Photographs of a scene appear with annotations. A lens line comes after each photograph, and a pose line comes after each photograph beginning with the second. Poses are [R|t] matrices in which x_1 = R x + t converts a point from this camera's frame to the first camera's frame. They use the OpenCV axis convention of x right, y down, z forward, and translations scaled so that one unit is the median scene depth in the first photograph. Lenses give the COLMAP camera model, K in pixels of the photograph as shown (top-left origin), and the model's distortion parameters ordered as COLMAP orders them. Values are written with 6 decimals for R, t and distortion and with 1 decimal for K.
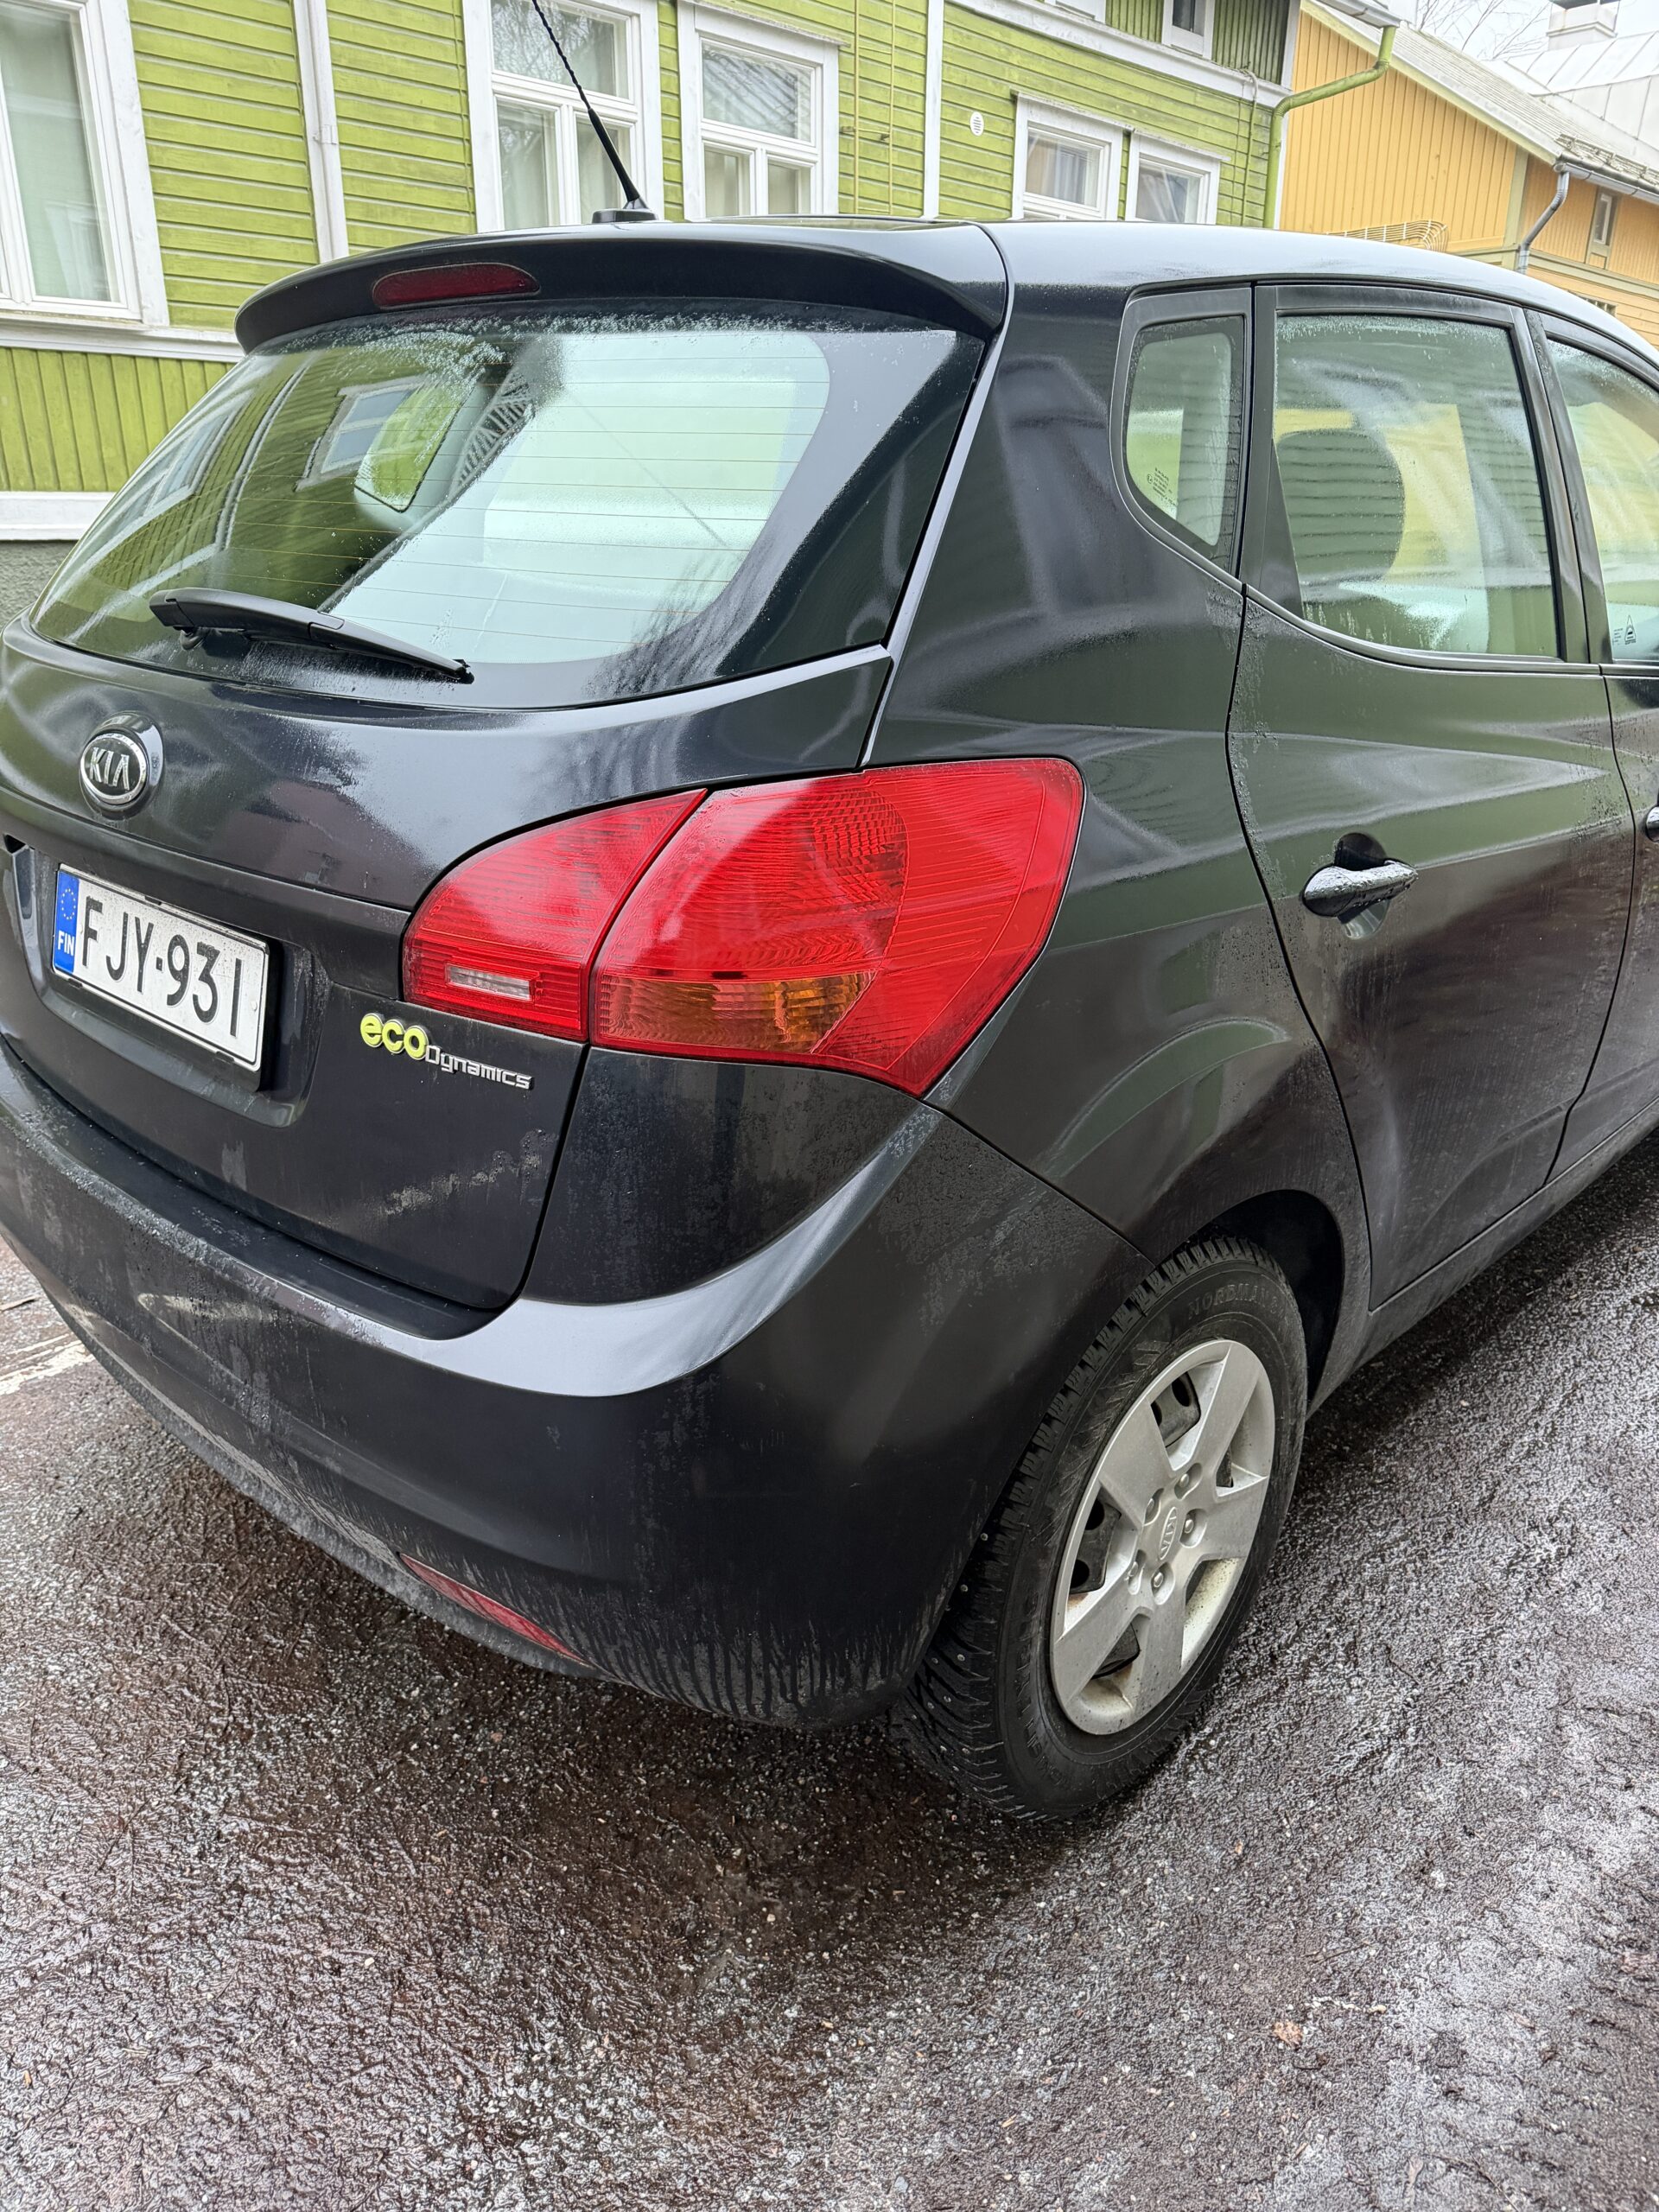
lens RADIAL K [[1540.0, 0, 843.4], [0, 1540.0, 1114.2], [0, 0, 1]] dist [0.000288, -0.007303]
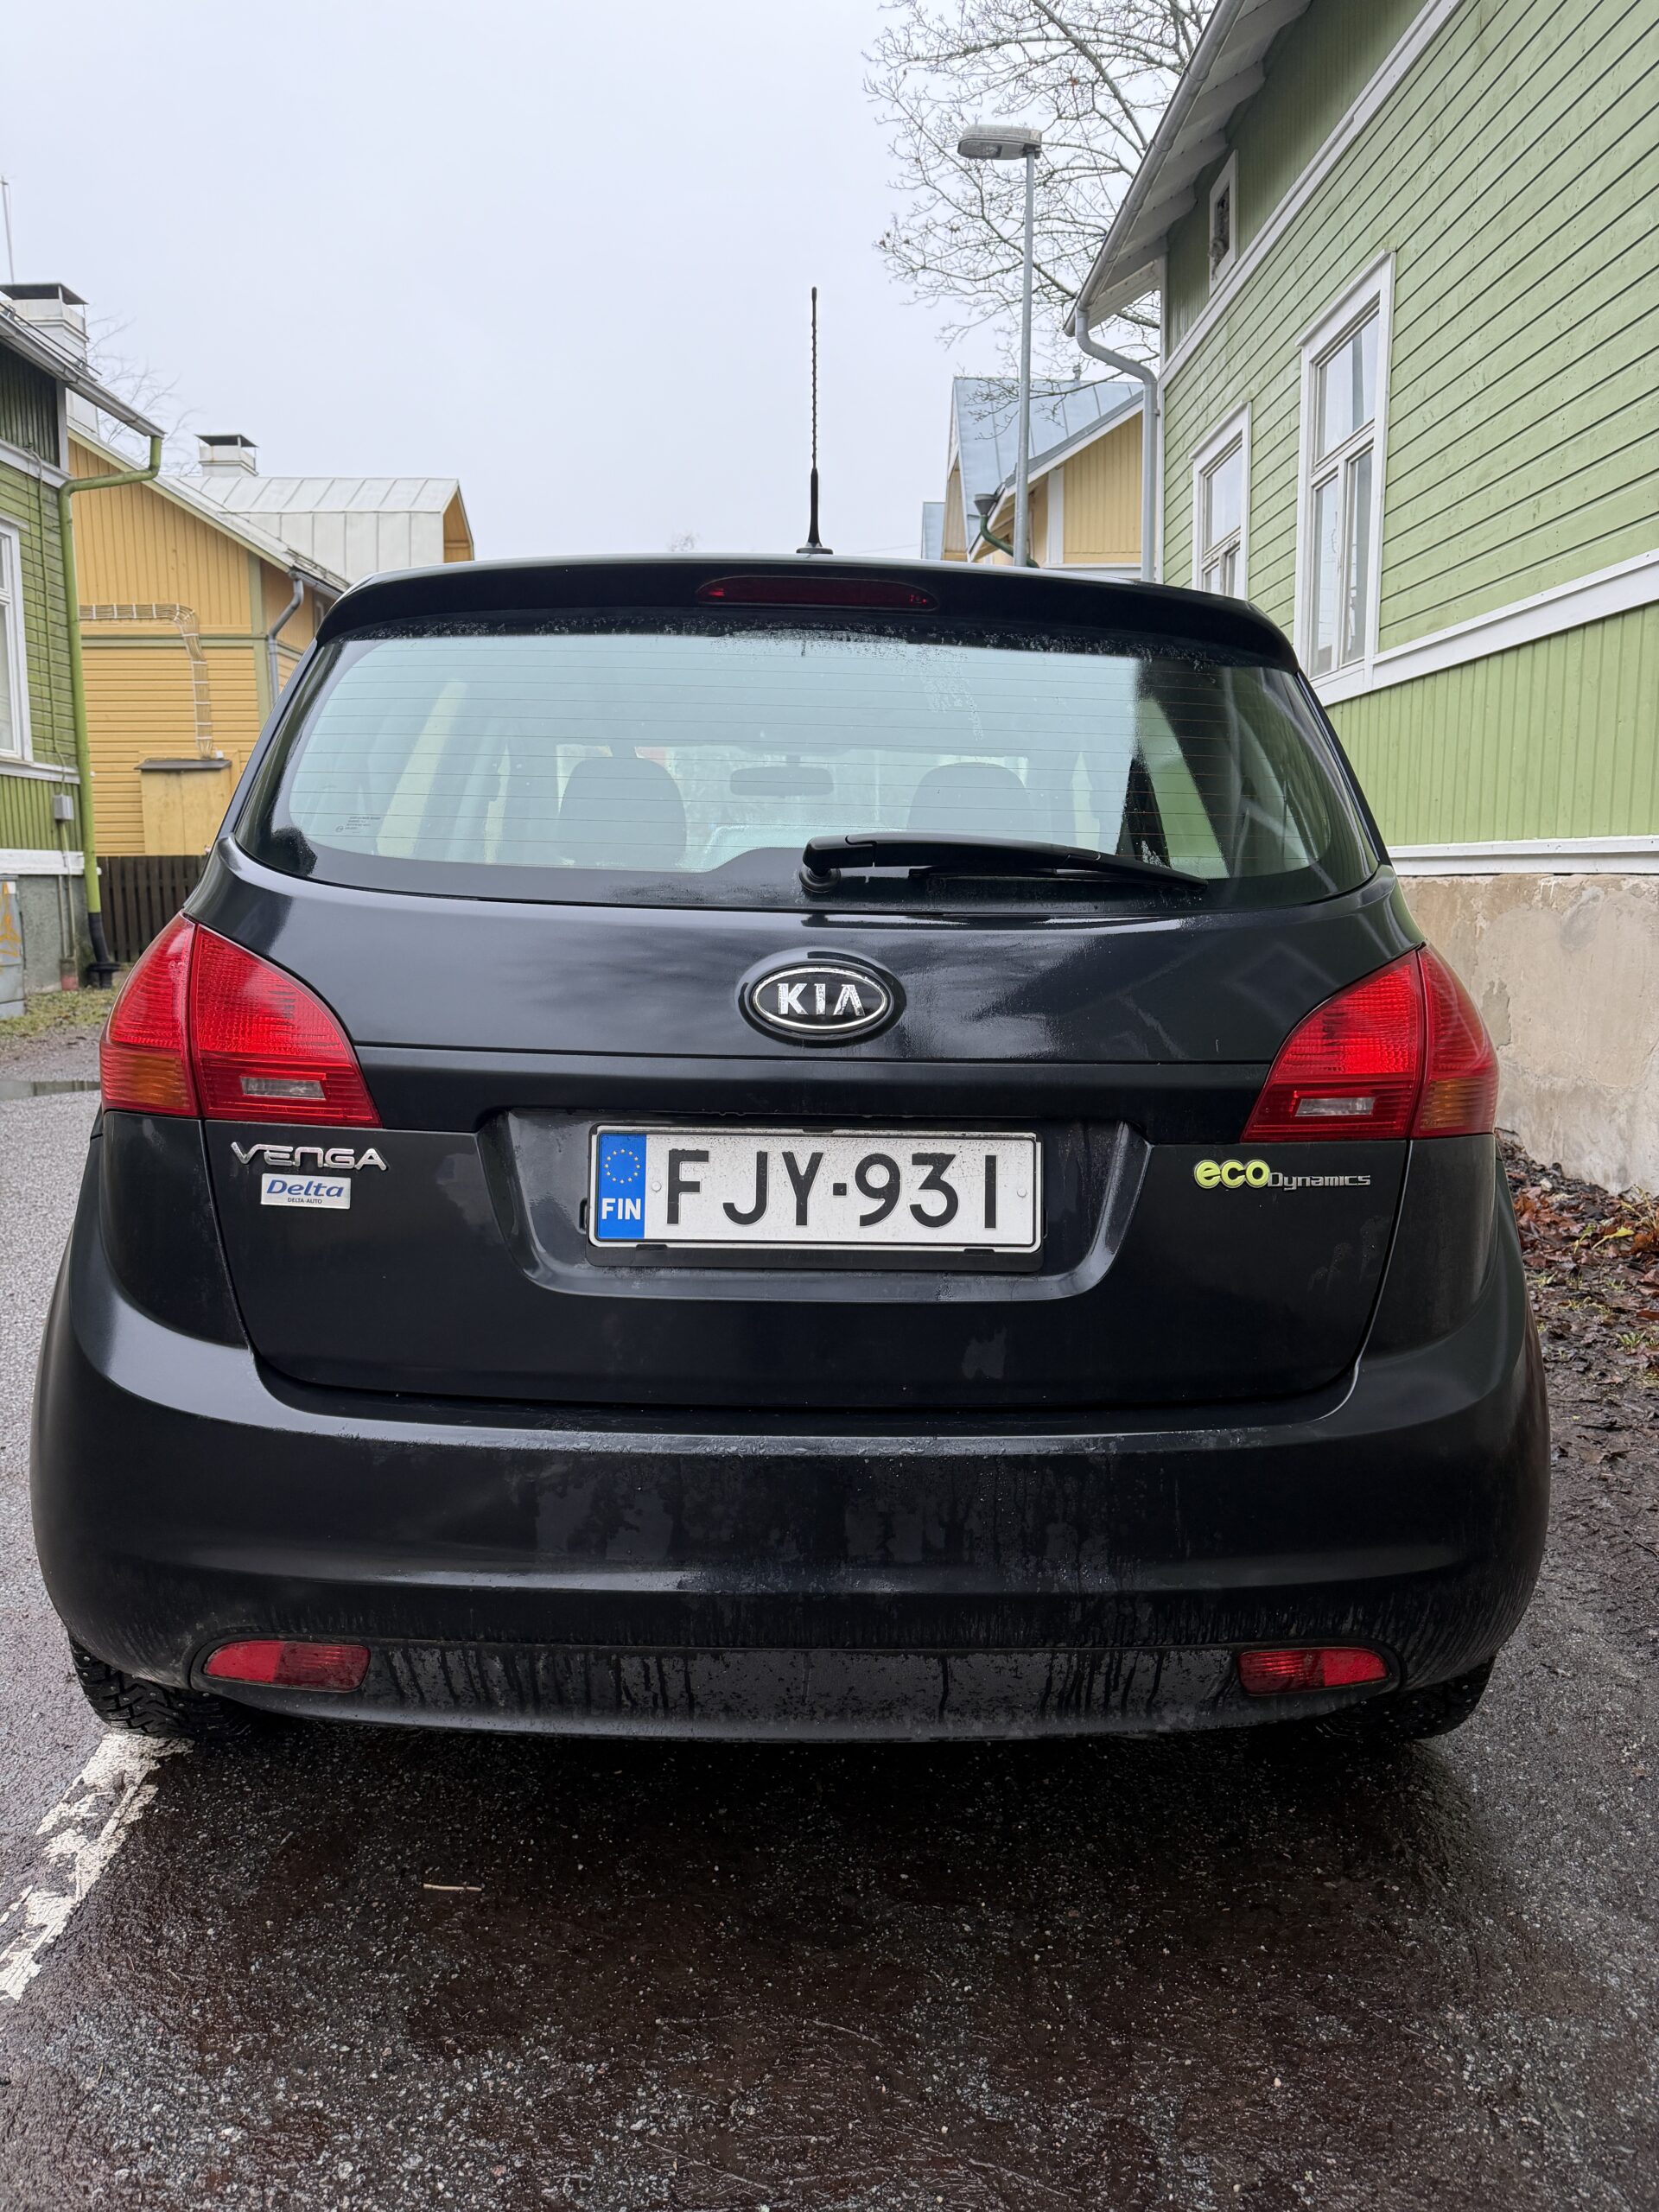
lens RADIAL K [[1540.0, 0, 843.4], [0, 1540.0, 1114.2], [0, 0, 1]] dist [0.000288, -0.007303]
pose [[0.715185, -0.109778, 0.690260, -1.066758], [0.253453, 0.961101, -0.109753, -0.031926], [-0.651361, 0.253442, 0.715189, 0.251751]]
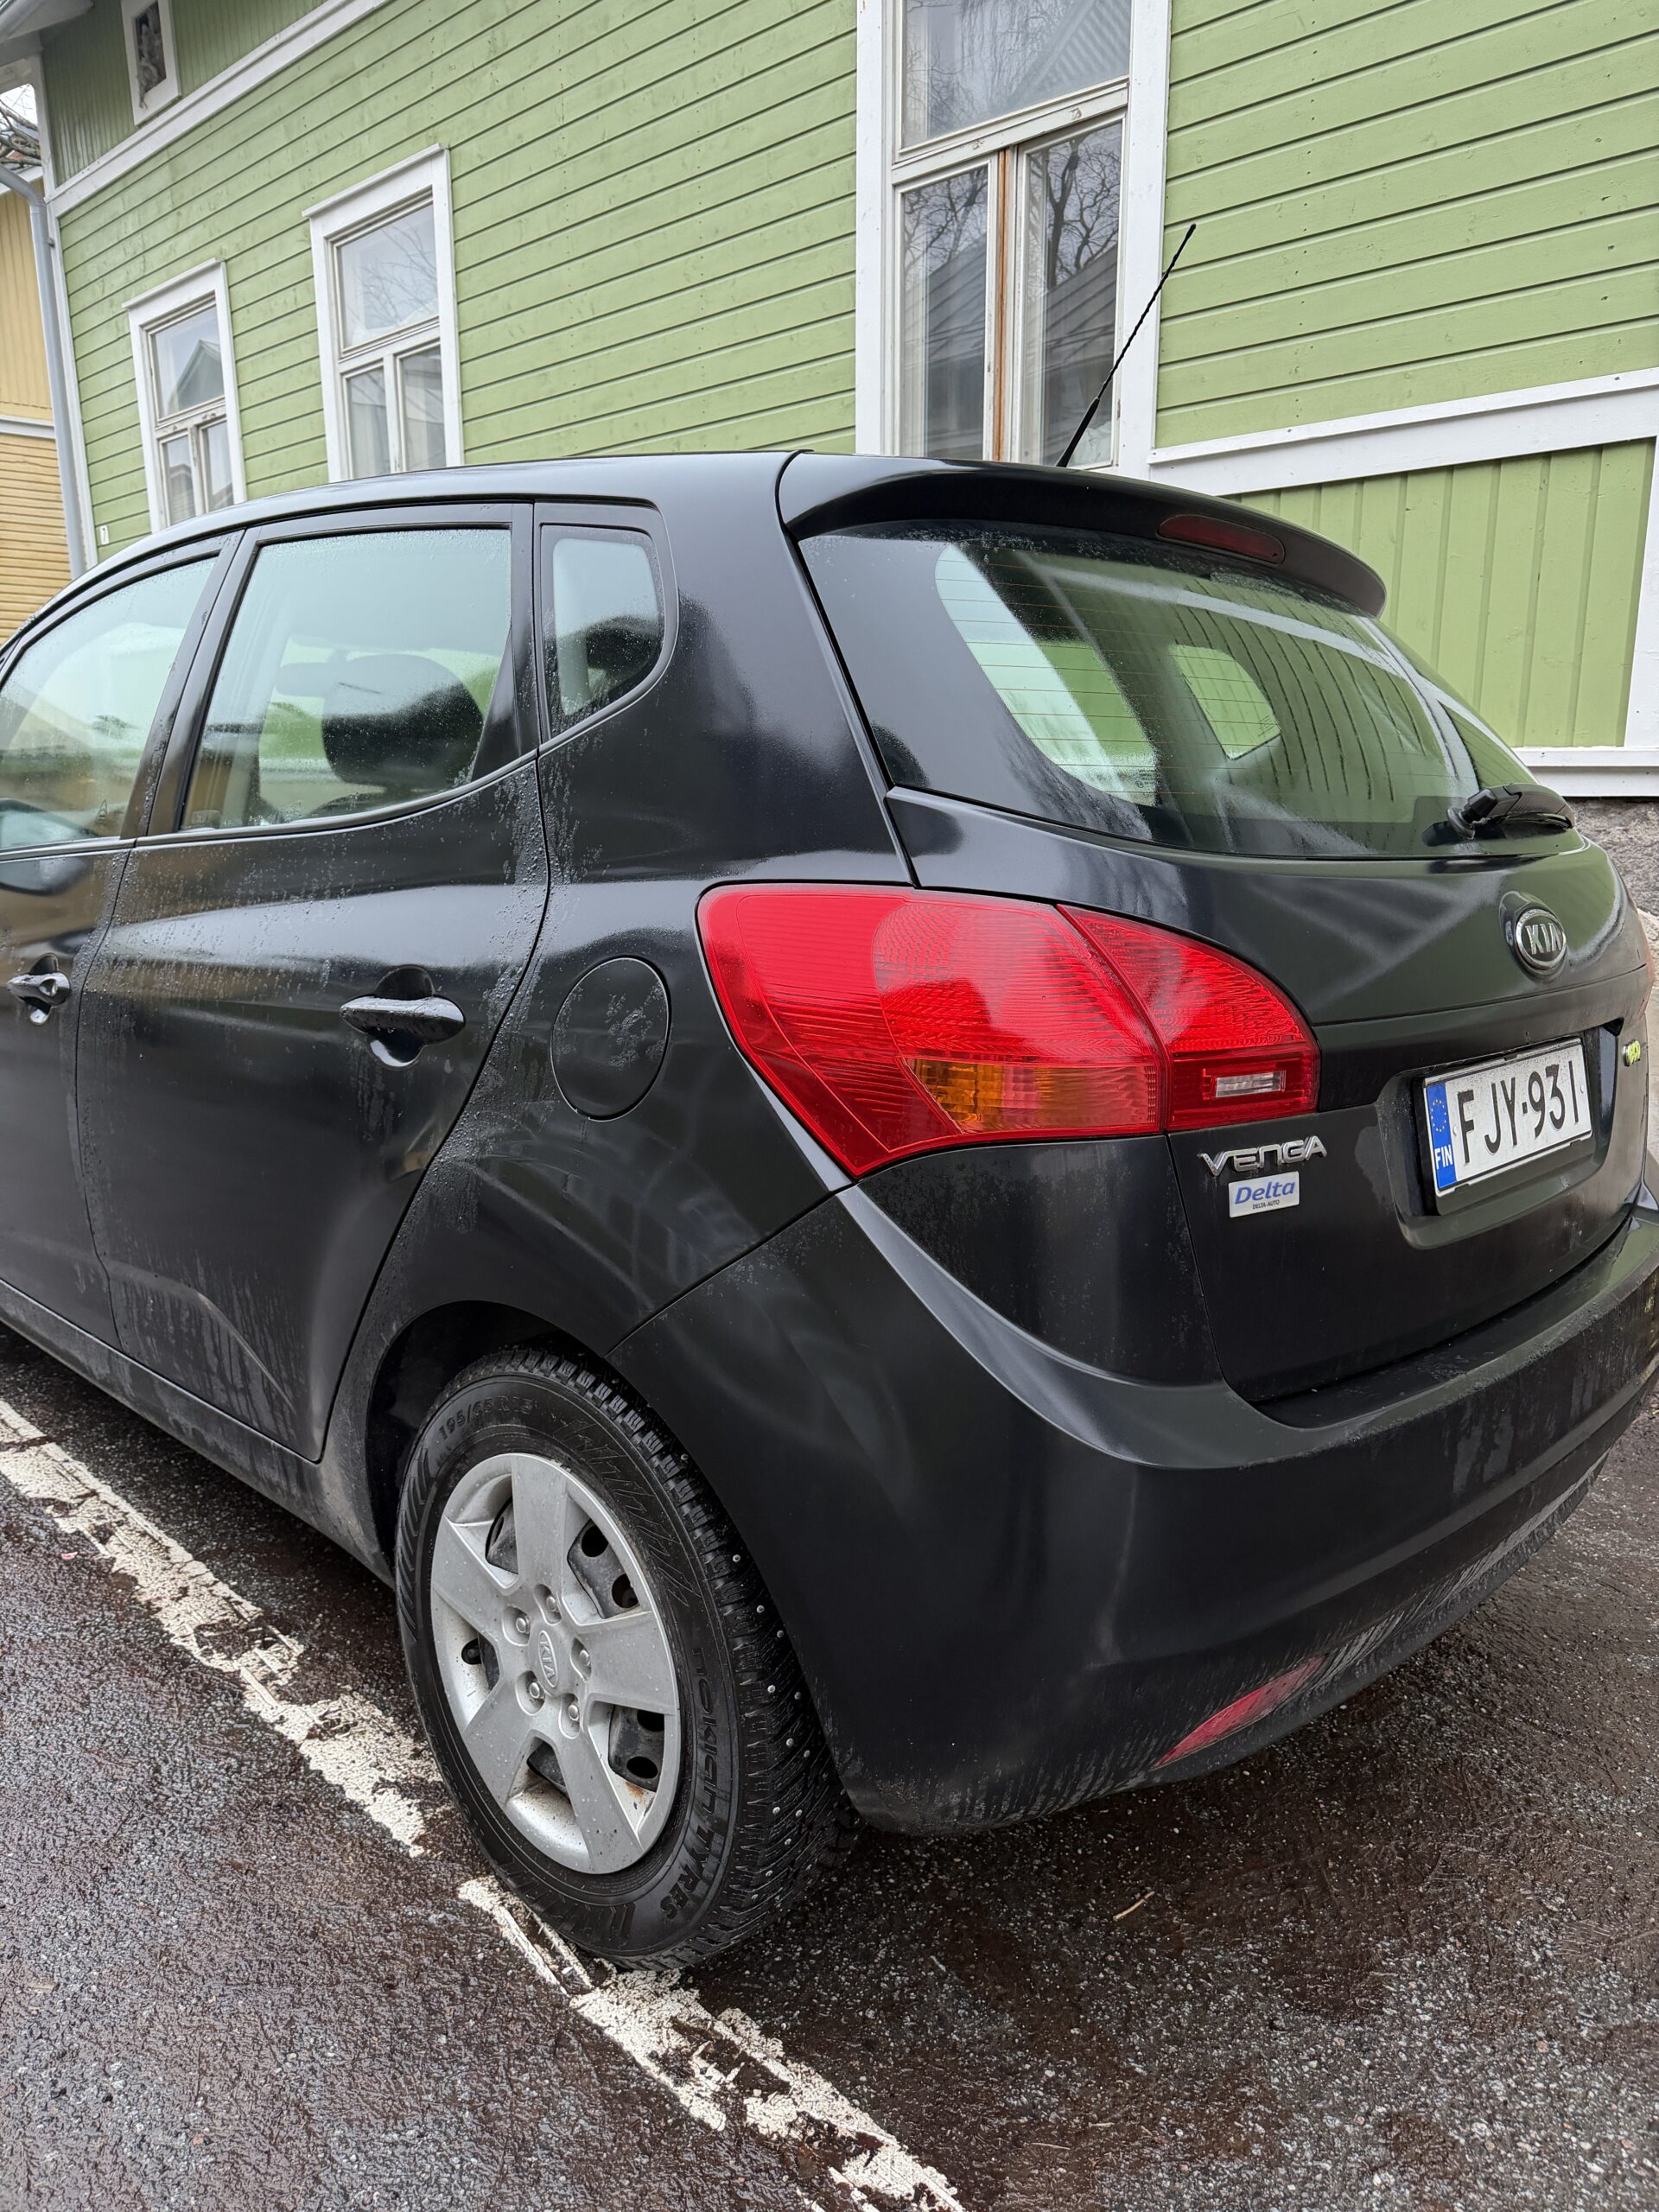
lens RADIAL K [[1540.0, 0, 843.4], [0, 1540.0, 1114.2], [0, 0, 1]] dist [0.000288, -0.007303]
pose [[0.037994, -0.216279, 0.975592, -1.487251], [0.356018, 0.915163, 0.189017, -0.460780], [-0.933707, 0.340146, 0.111770, 1.268910]]
